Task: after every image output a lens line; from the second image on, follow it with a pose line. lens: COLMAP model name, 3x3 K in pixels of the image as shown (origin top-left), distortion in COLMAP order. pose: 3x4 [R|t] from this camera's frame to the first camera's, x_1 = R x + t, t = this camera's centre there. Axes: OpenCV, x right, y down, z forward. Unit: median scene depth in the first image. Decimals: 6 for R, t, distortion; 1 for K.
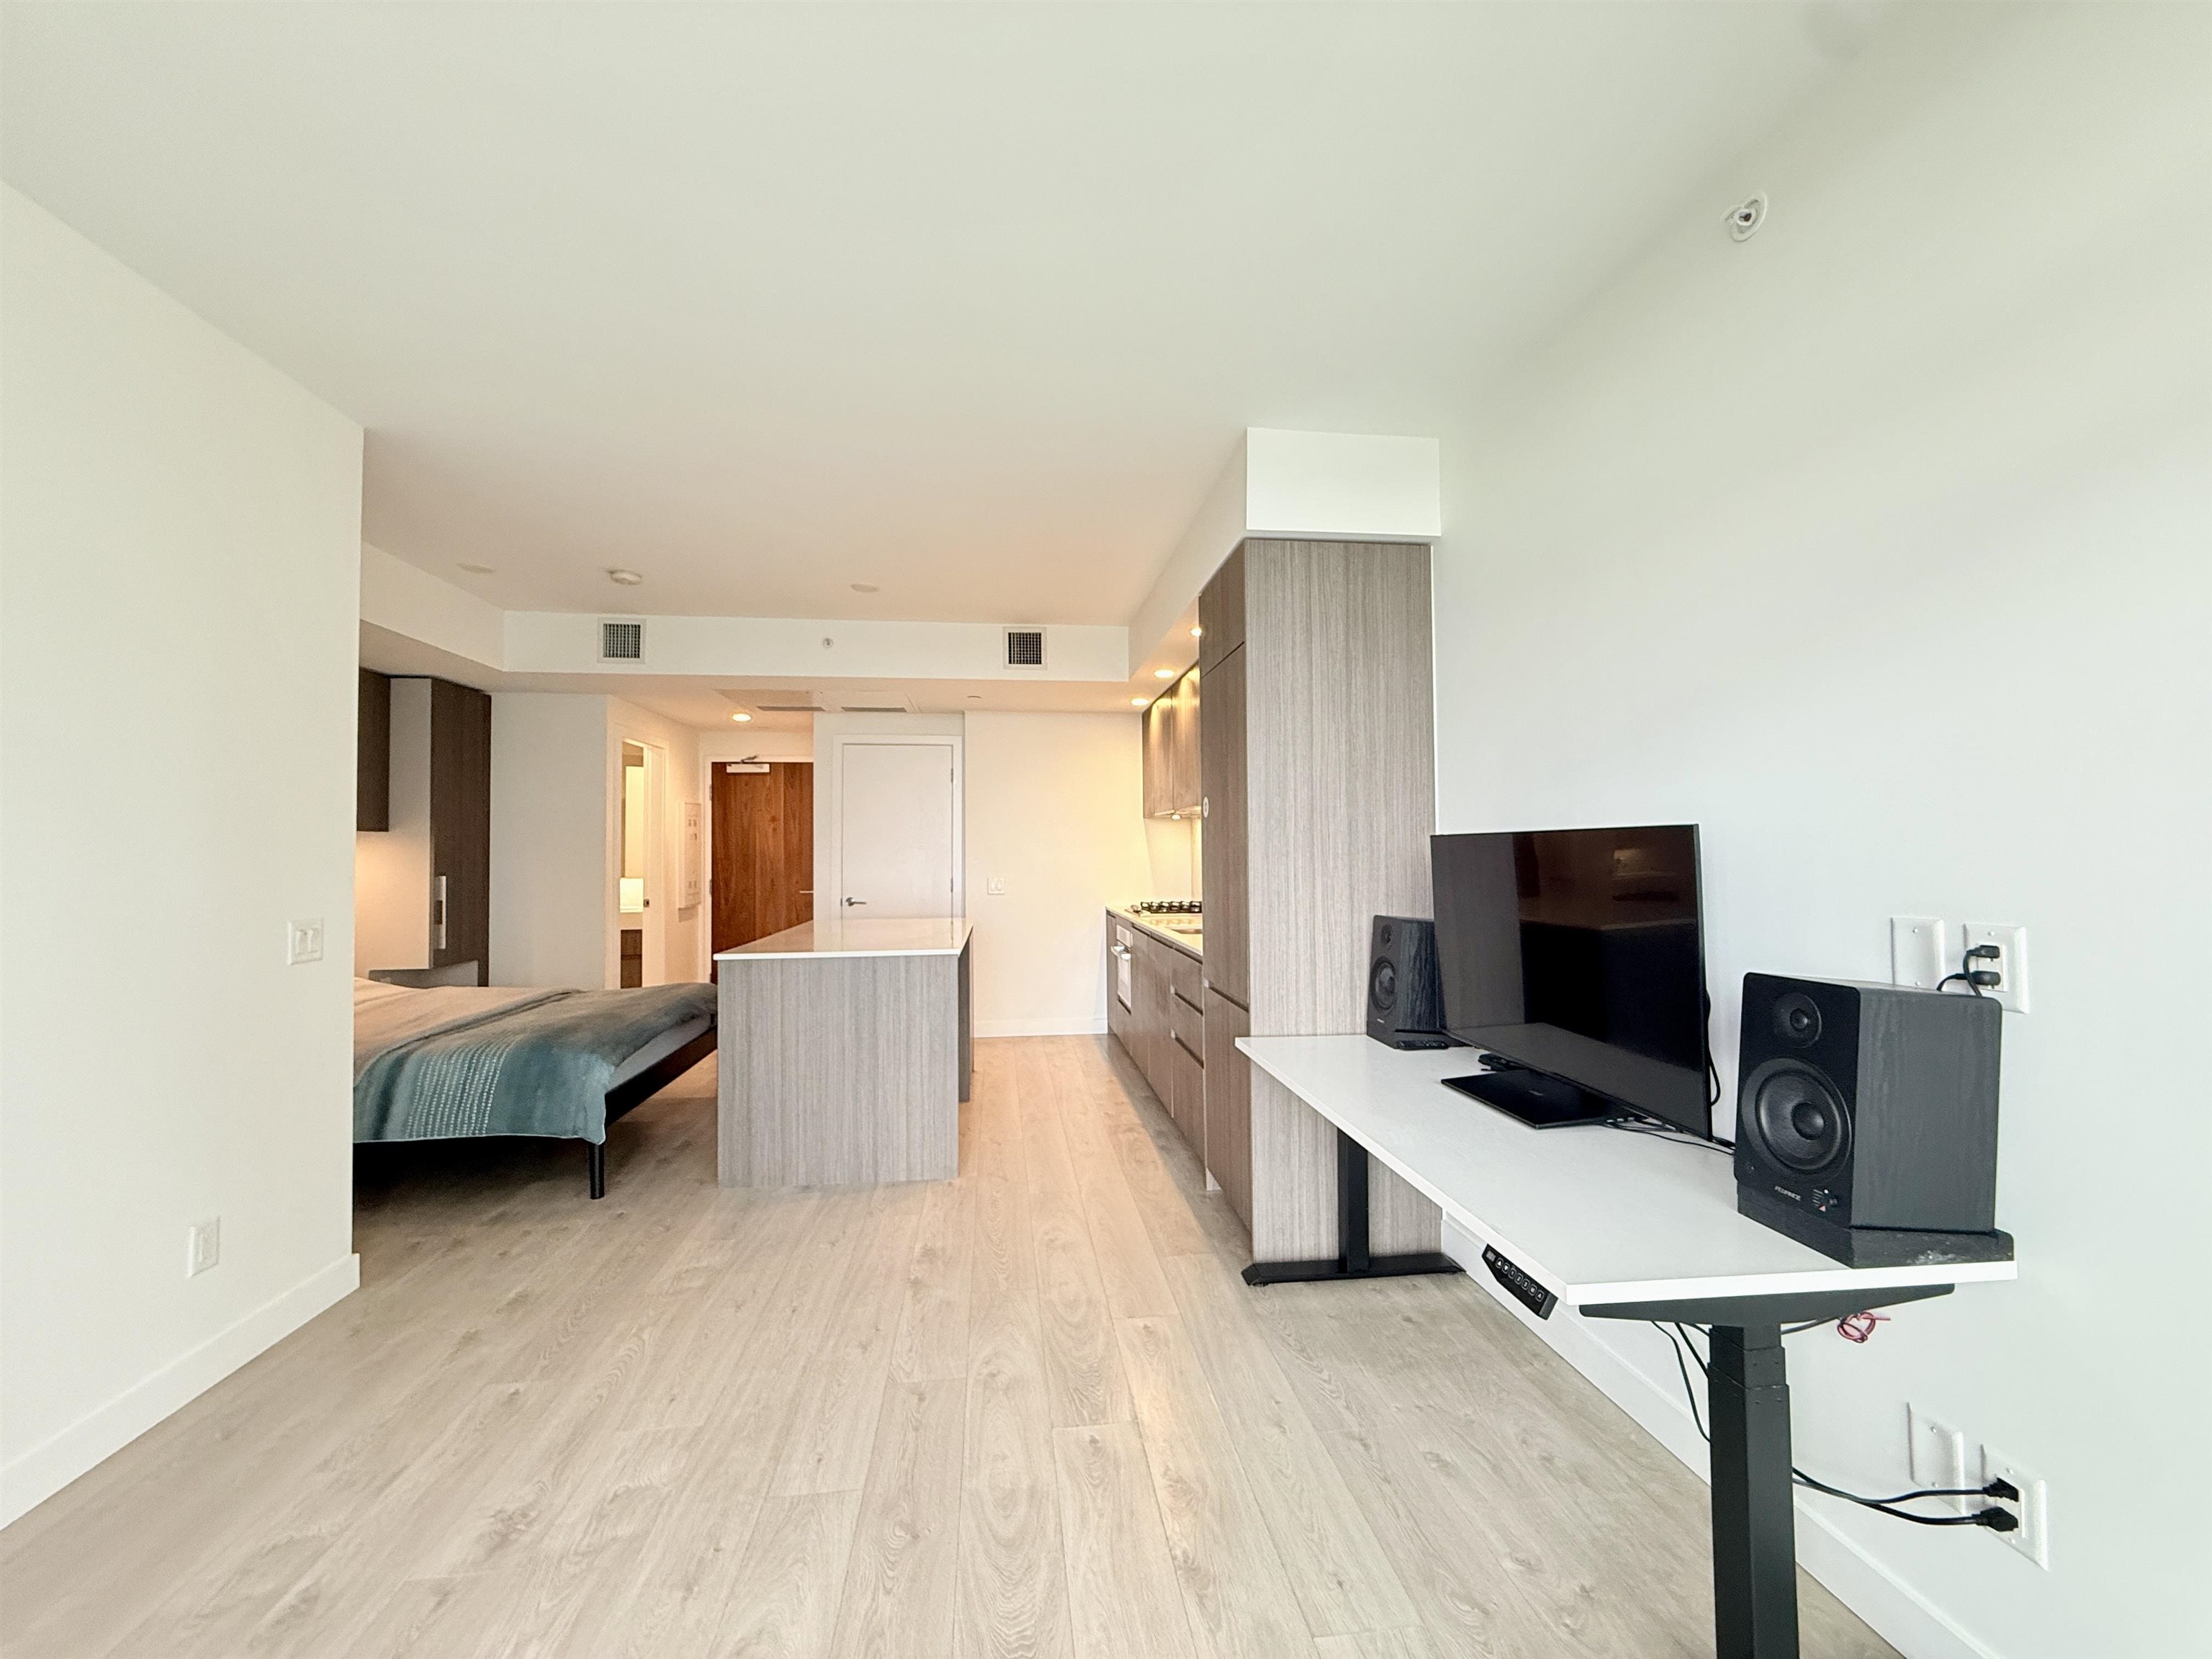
lens RADIAL K [[893.3, 0, 1105.1], [0, 893.3, 830.4], [0, 0, 1]] dist [-0.001847, 0.000640]
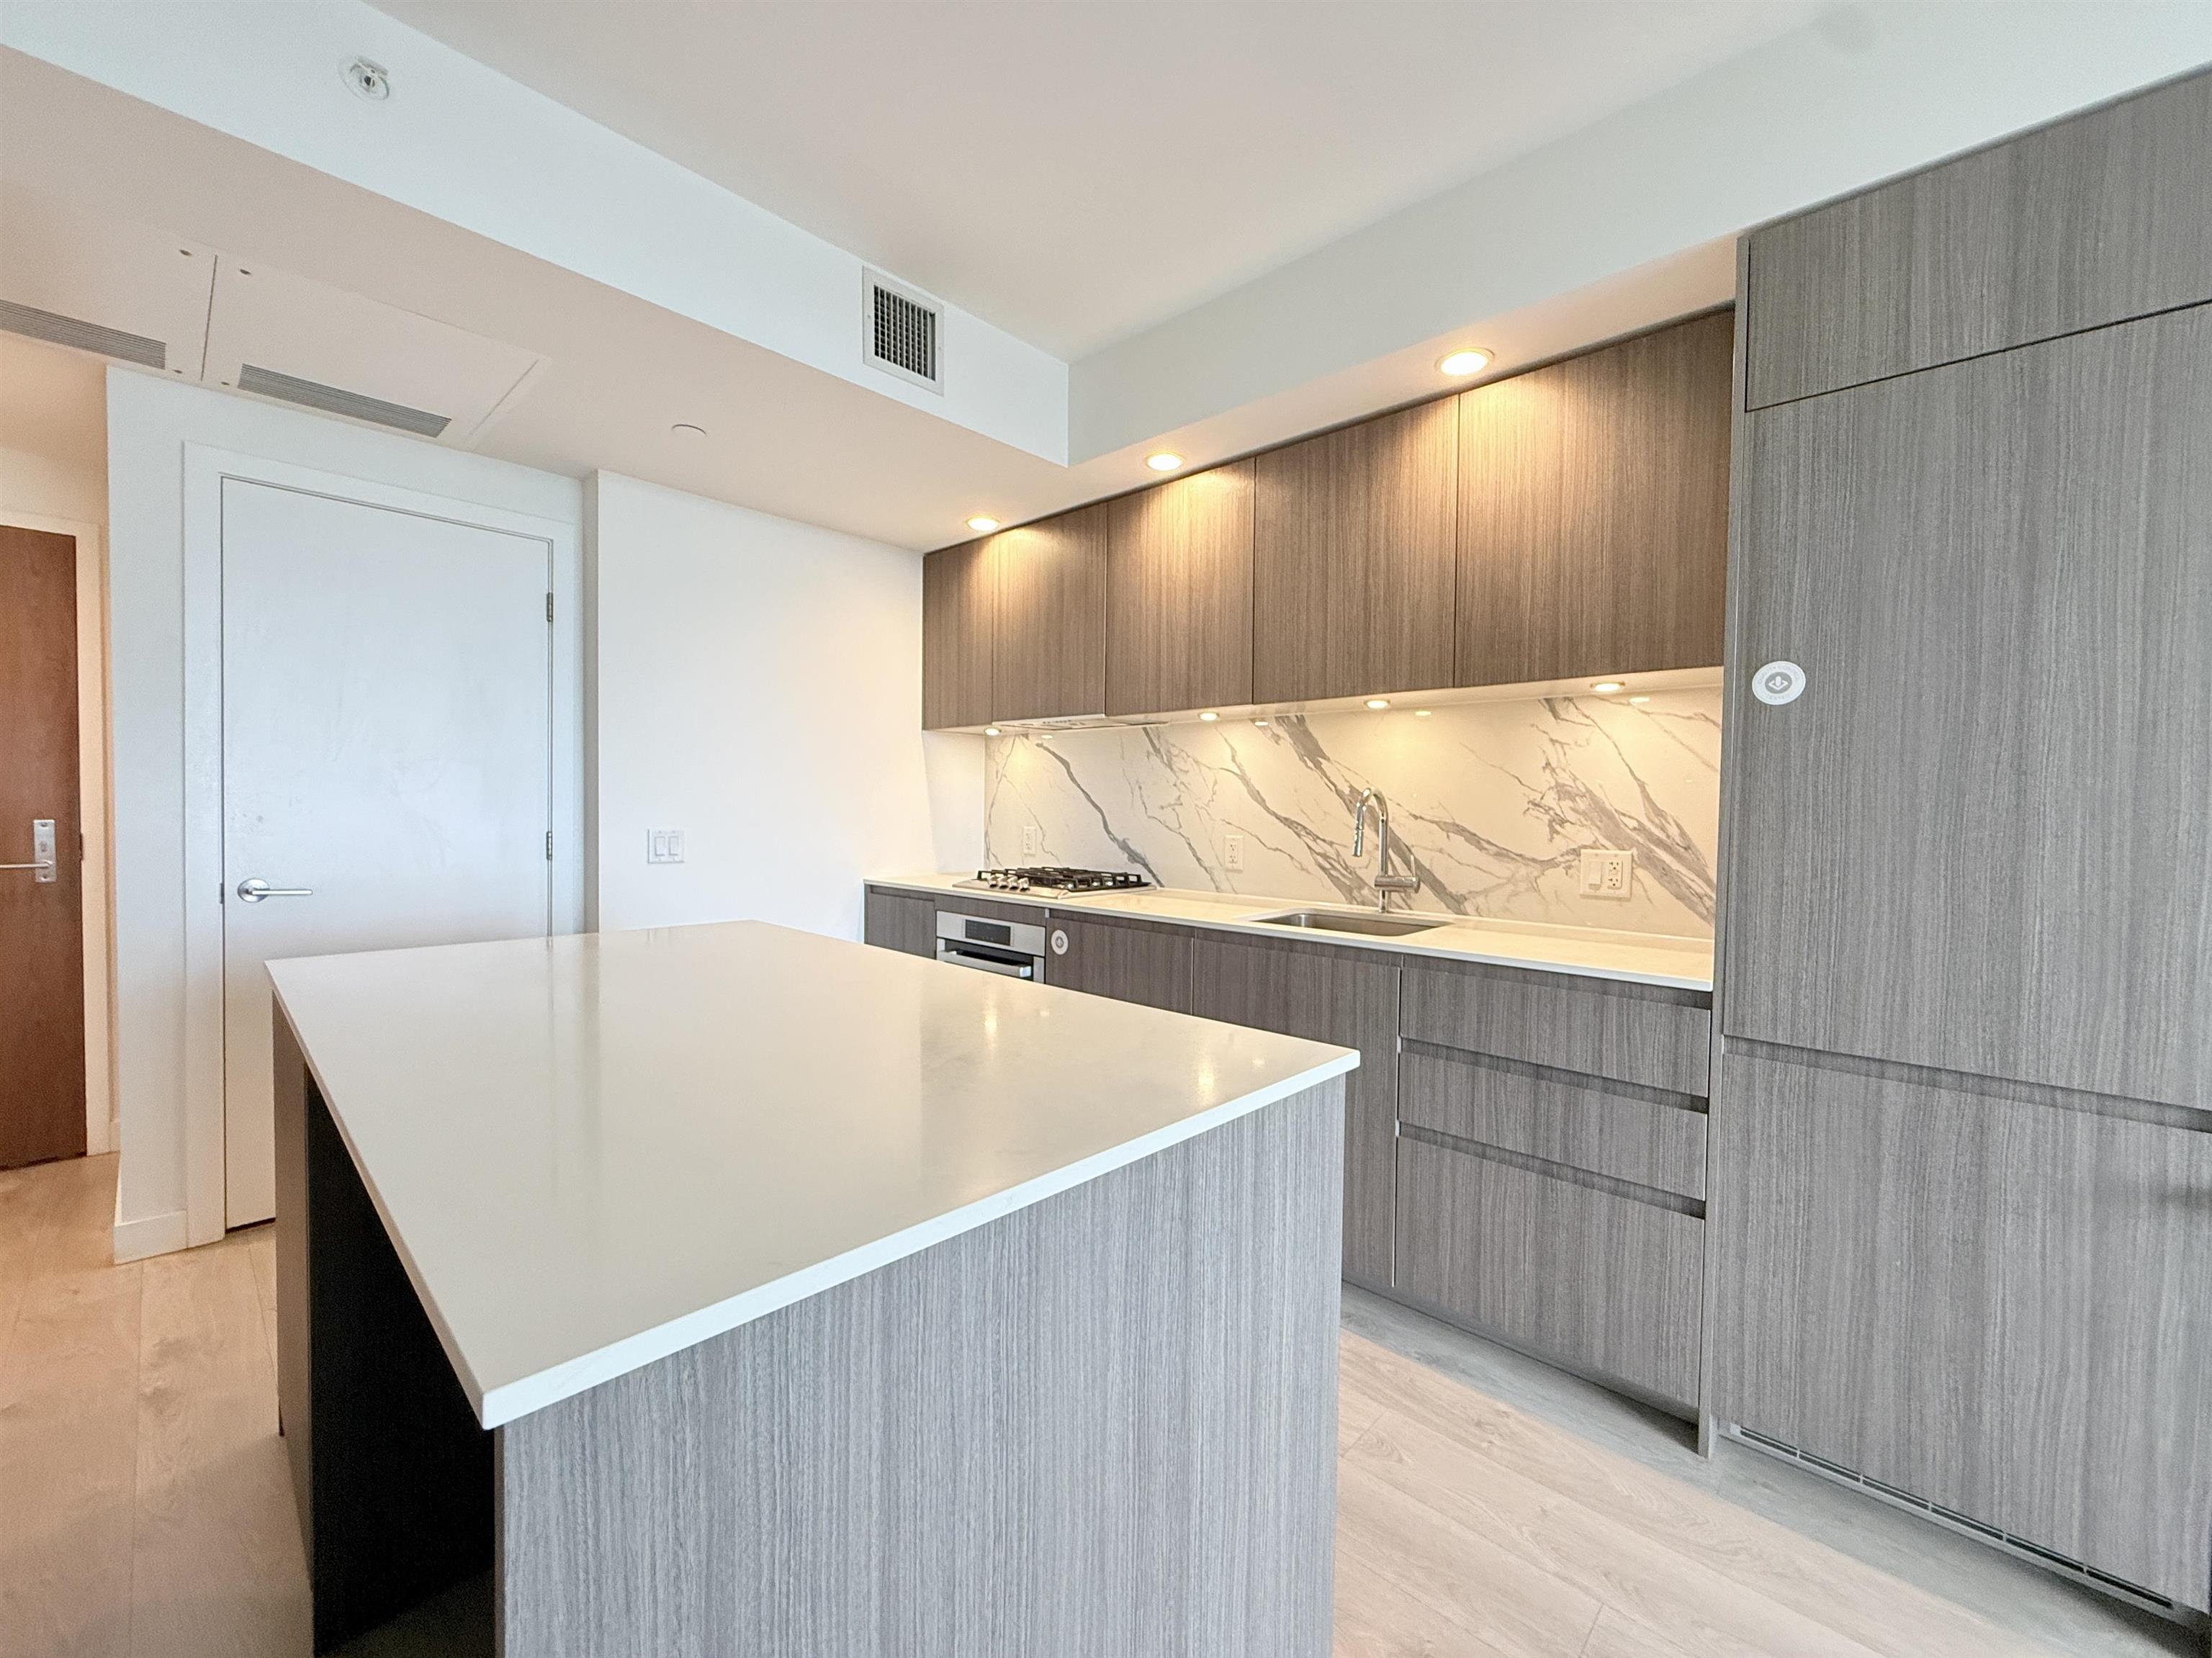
lens RADIAL K [[893.2, 0, 1106.0], [0, 893.2, 827.4], [0, 0, 1]] dist [-0.001847, 0.000640]
pose [[0.770641, 0.000027, 0.637270, -0.439416], [-0.031471, 0.998781, 0.038015, 0.044479], [-0.636492, -0.049352, 0.769702, 0.817653]]
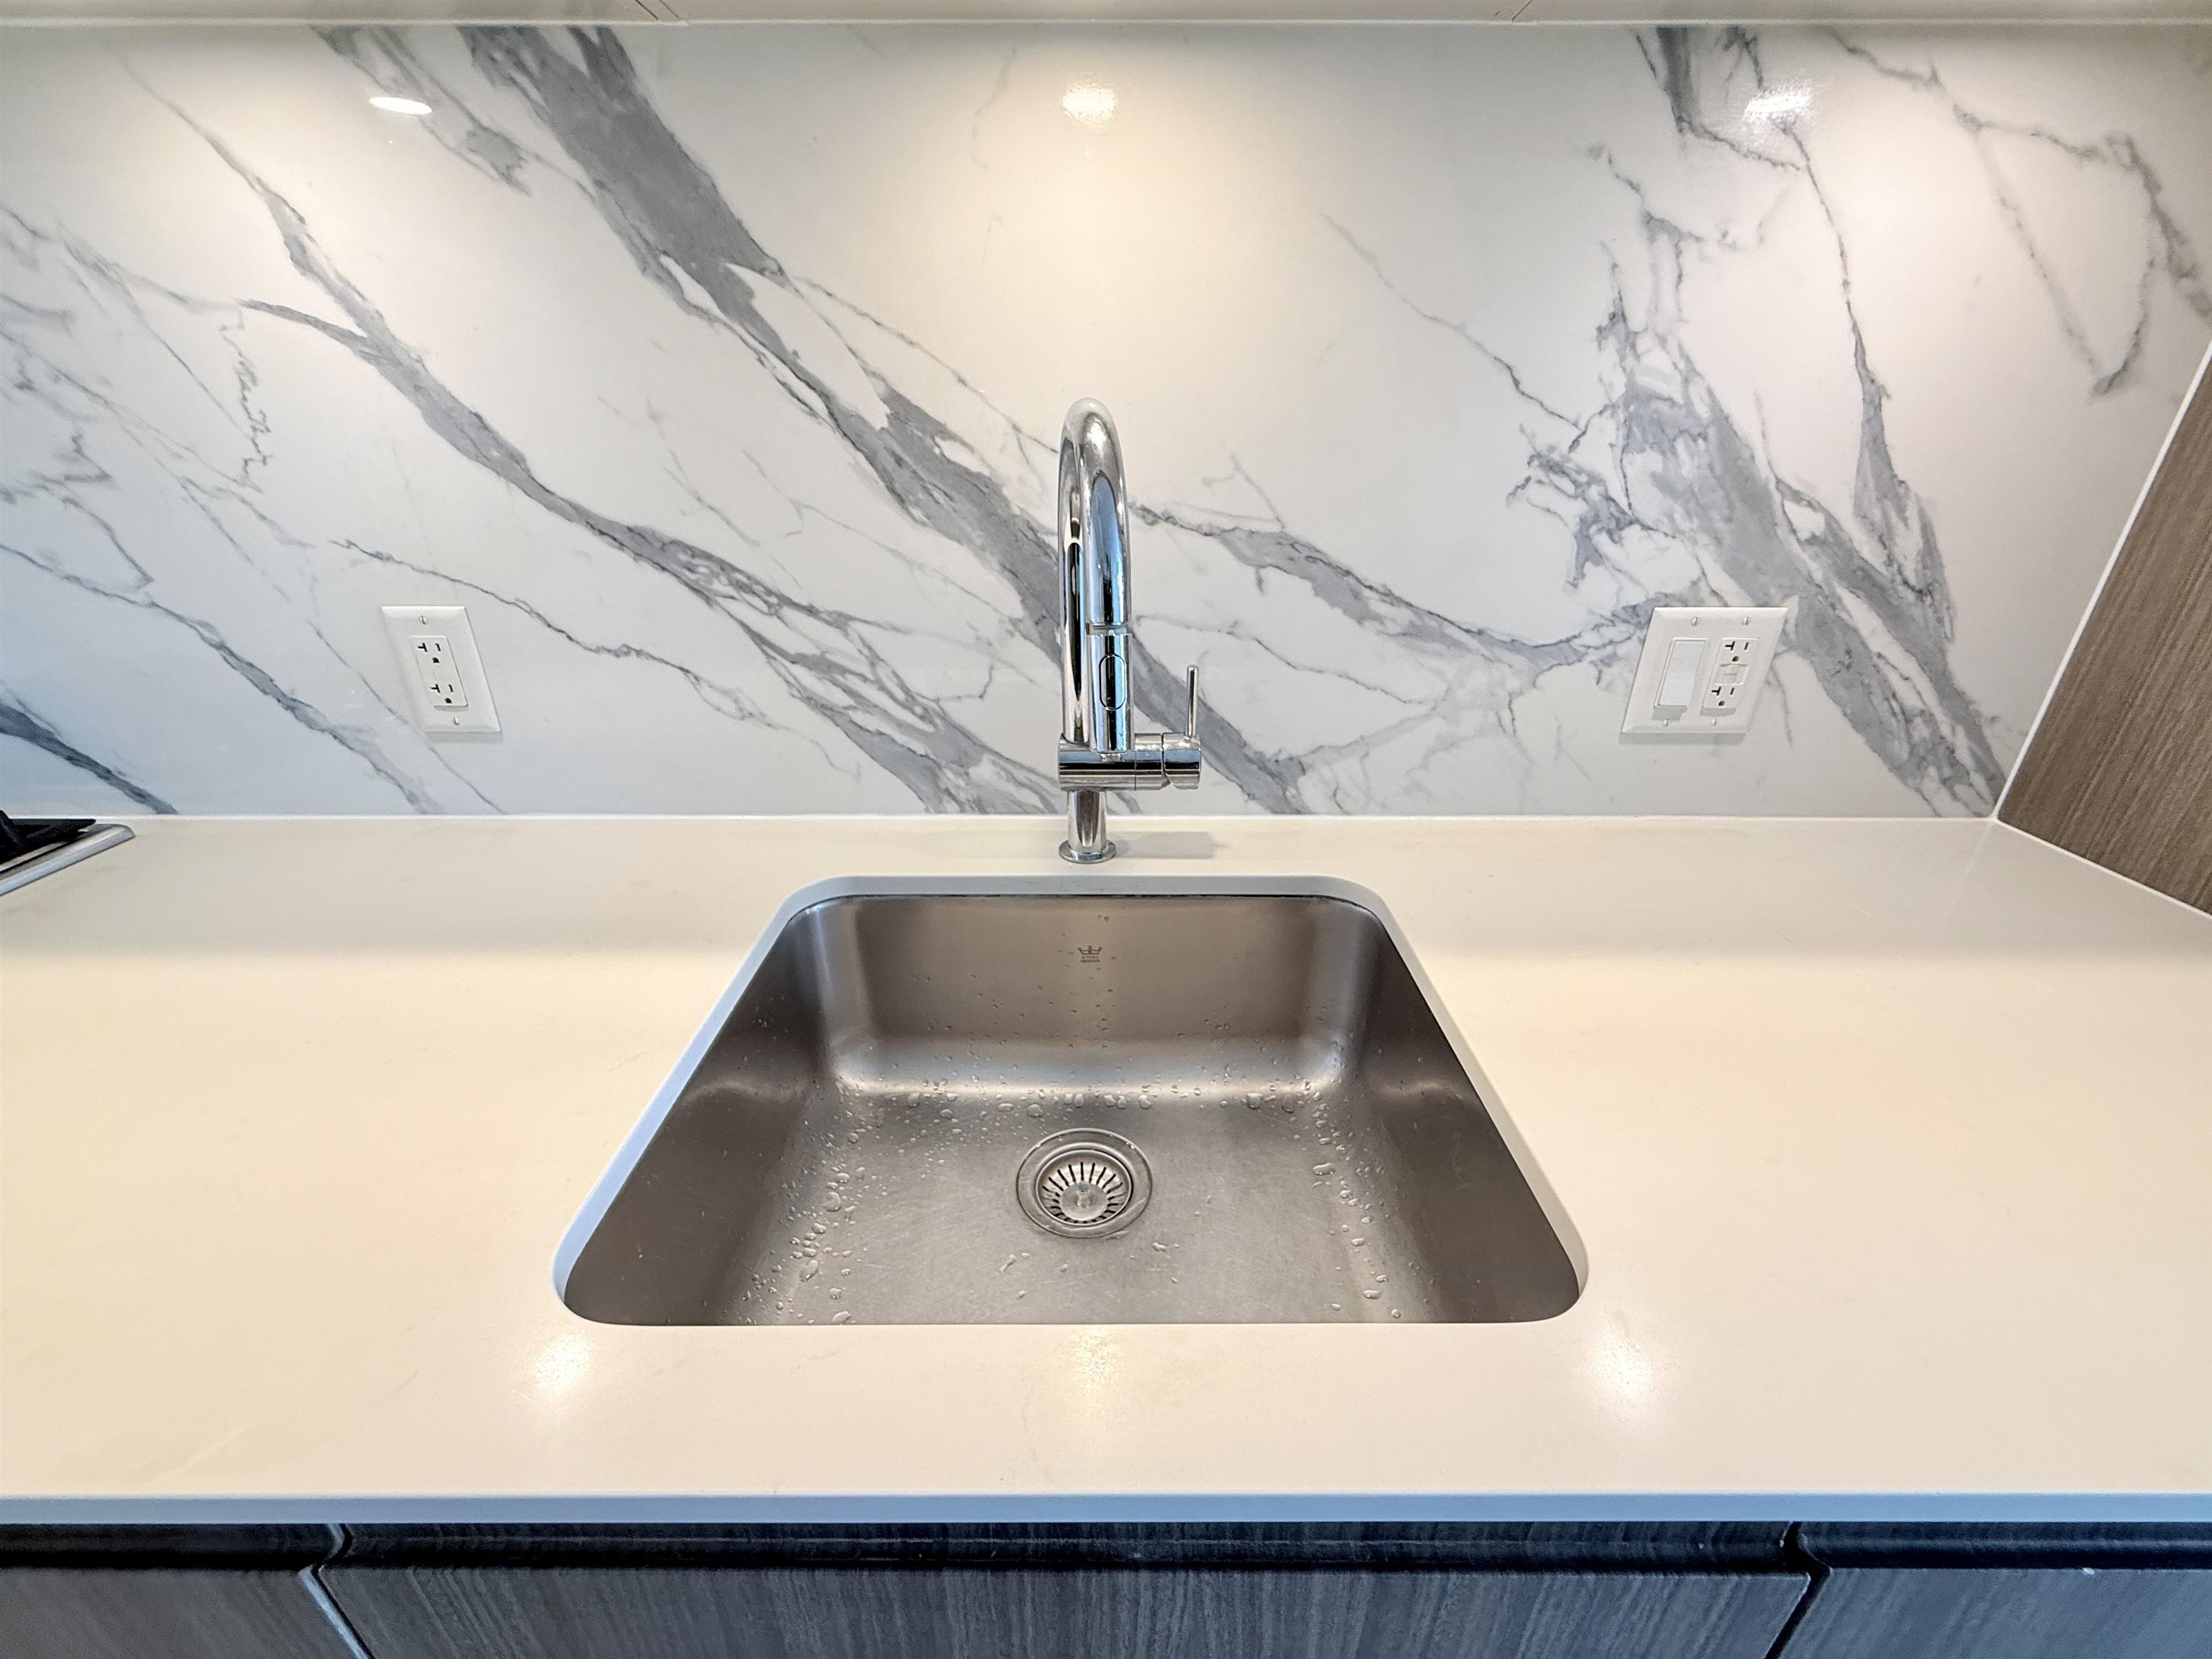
lens RADIAL K [[893.3, 0, 1102.5], [0, 893.3, 836.2], [0, 0, 1]] dist [-0.001847, 0.000640]
pose [[0.123652, -0.415335, 0.901225, -0.104956], [-0.023015, 0.906750, 0.421039, 0.037898], [-0.992059, -0.072804, 0.102563, 1.112499]]
